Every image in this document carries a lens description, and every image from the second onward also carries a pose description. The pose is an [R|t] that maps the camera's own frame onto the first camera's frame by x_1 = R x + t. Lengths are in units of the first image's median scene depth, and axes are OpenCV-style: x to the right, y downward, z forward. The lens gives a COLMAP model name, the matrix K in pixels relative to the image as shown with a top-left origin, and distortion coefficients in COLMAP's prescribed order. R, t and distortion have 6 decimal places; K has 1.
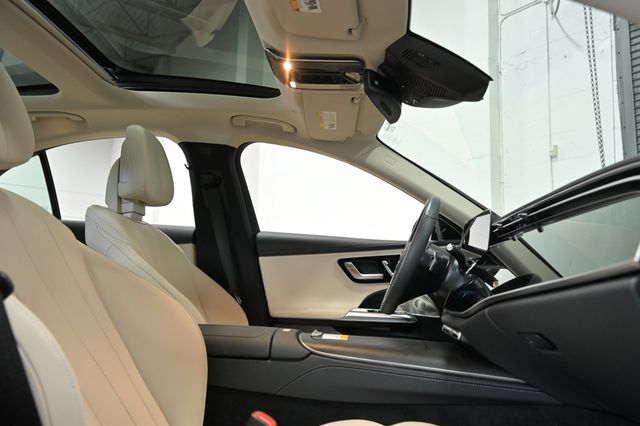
lens RADIAL K [[515.0, 0, 320.0], [0, 515.0, 213.0], [0, 0, 1]] dist [0.002151, 0.001909]
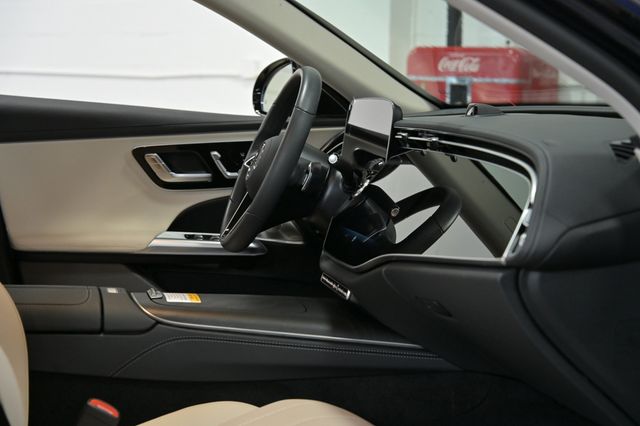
lens RADIAL K [[1358.9, 0, 320.0], [0, 1358.9, 213.0], [0, 0, 1]] dist [-0.045433, 0.083510]
pose [[0.963056, -0.018384, 0.268671, -0.299010], [-0.041379, 0.975717, 0.215089, -0.300566], [-0.266101, -0.218260, 0.938910, -0.834679]]
